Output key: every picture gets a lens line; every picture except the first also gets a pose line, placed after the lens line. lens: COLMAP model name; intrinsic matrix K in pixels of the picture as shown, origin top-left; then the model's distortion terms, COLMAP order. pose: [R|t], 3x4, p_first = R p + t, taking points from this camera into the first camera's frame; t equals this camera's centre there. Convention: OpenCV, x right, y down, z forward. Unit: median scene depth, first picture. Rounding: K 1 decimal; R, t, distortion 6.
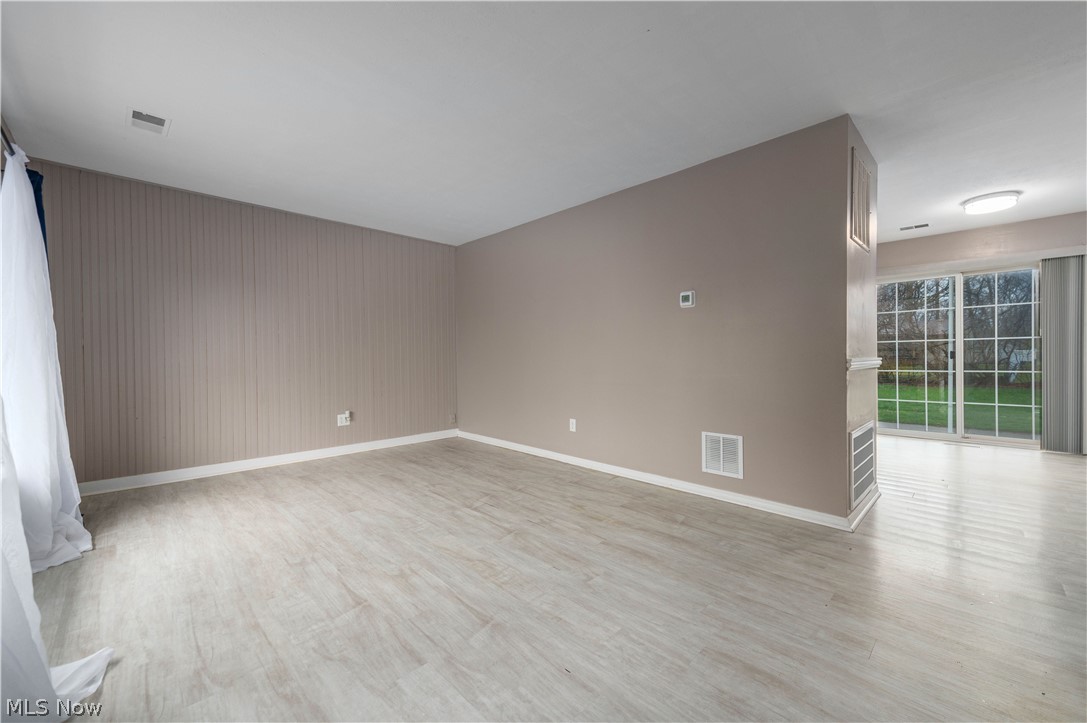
lens RADIAL K [[426.5, 0, 557.8], [0, 426.5, 360.5], [0, 0, 1]] dist [0.018865, -0.006543]
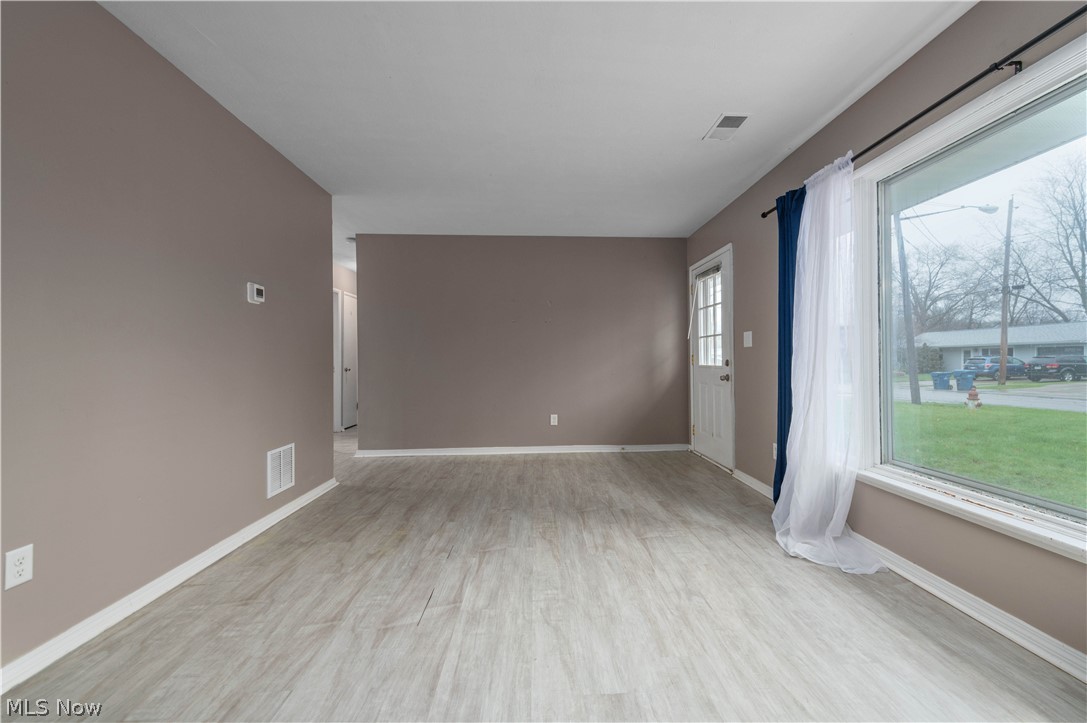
lens RADIAL K [[426.5, 0, 557.8], [0, 426.5, 360.5], [0, 0, 1]] dist [0.018865, -0.006543]
pose [[-0.742034, 0.010447, 0.670281, -0.743255], [0.016773, 0.999855, 0.002984, -0.011785], [-0.670153, 0.013457, -0.742101, 1.374225]]
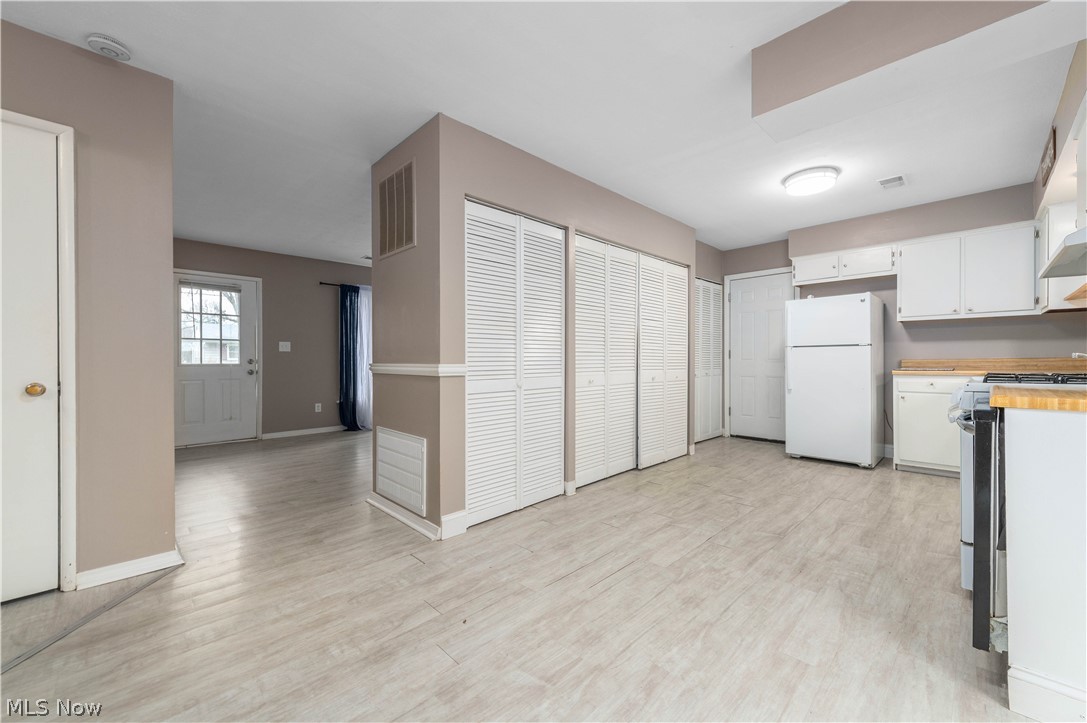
lens RADIAL K [[426.5, 0, 557.8], [0, 426.5, 360.5], [0, 0, 1]] dist [0.018865, -0.006543]
pose [[0.002826, 0.007625, -0.999967, 1.681838], [-0.009201, 0.999929, 0.007598, -0.022601], [0.999954, 0.009179, 0.002896, 1.349376]]
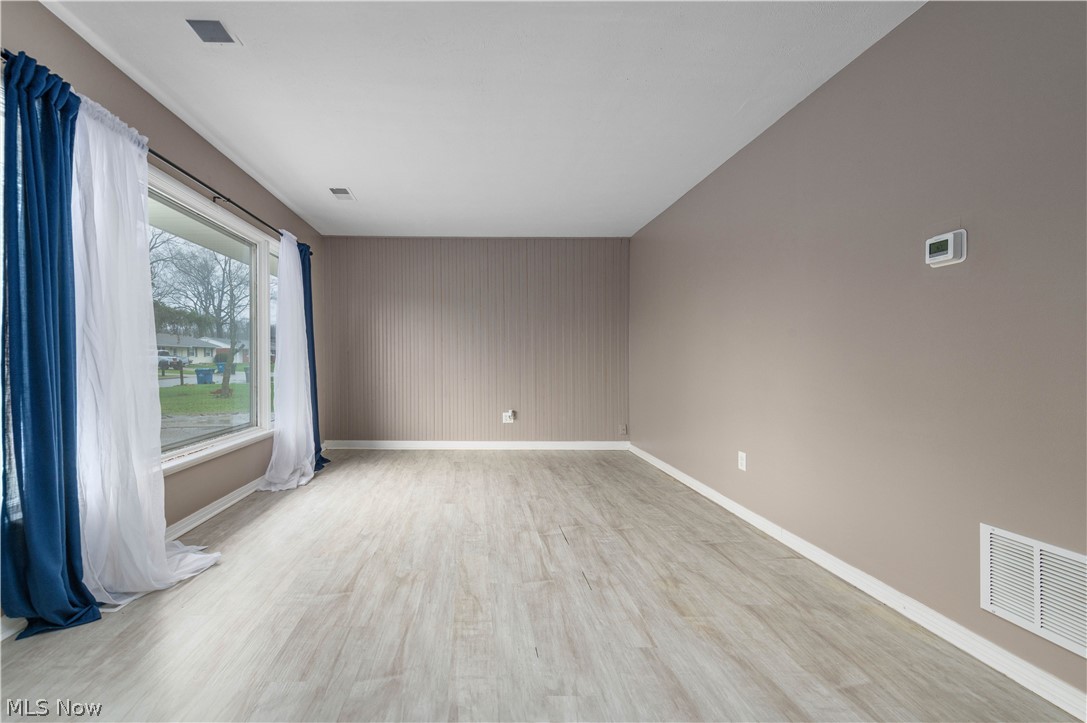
lens RADIAL K [[421.2, 0, 475.8], [0, 421.2, 351.4], [0, 0, 1]] dist [0.010420, -0.000670]
pose [[0.704481, -0.007781, -0.709680, 0.312127], [-0.015639, 0.999527, -0.026483, 0.002072], [0.709550, 0.029755, 0.704026, 0.299748]]
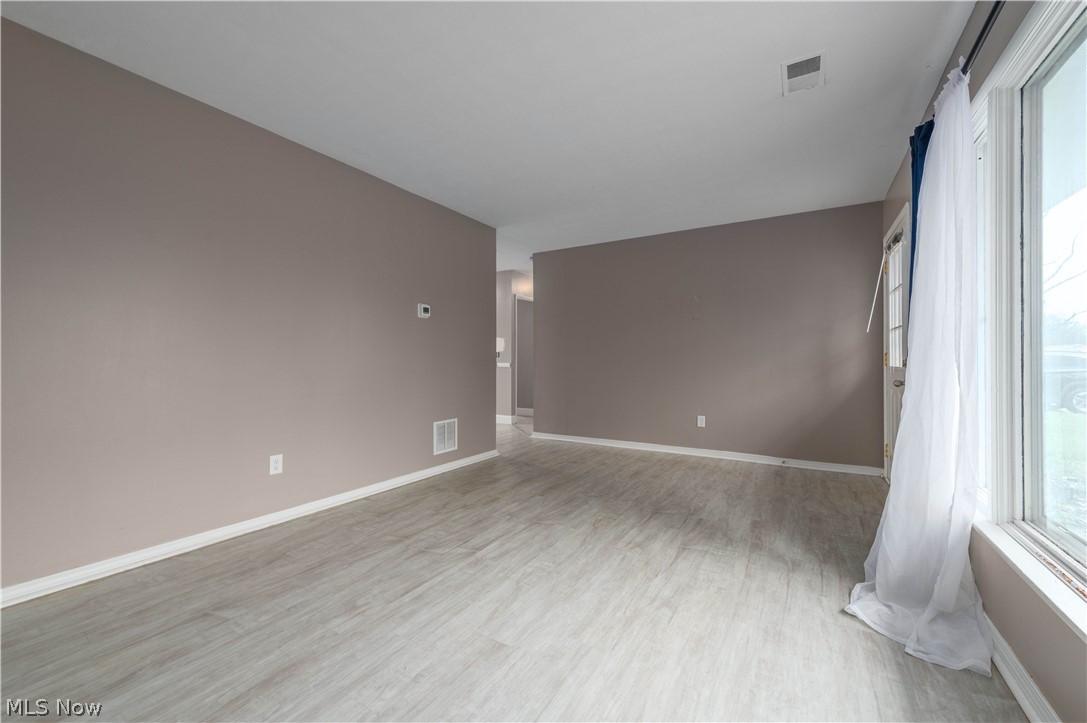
lens RADIAL K [[426.5, 0, 557.8], [0, 426.5, 360.5], [0, 0, 1]] dist [0.018865, -0.006543]
pose [[-0.249052, 0.002697, 0.968486, -1.018387], [0.010385, 0.999946, -0.000114, -0.006359], [-0.968434, 0.010029, -0.249066, 1.056637]]
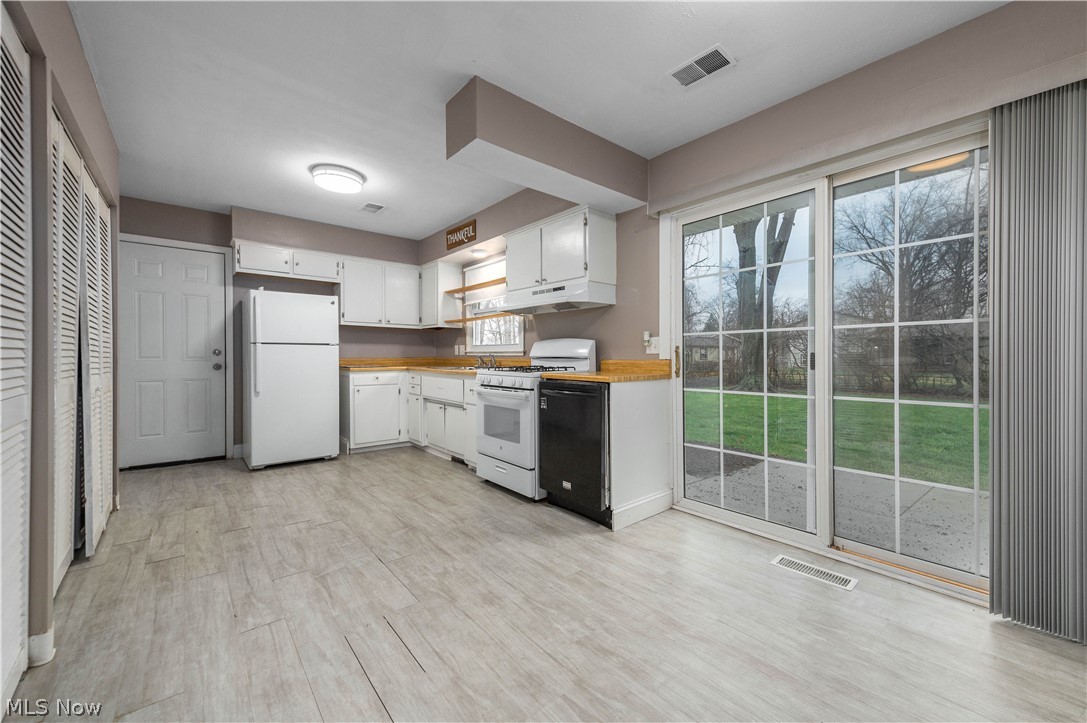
lens RADIAL K [[426.5, 0, 557.8], [0, 426.5, 360.5], [0, 0, 1]] dist [0.018865, -0.006543]
pose [[0.996984, 0.007576, -0.077235, 1.205541], [-0.008063, 0.999950, -0.005998, -0.014236], [0.077186, 0.006603, 0.996995, 0.932540]]
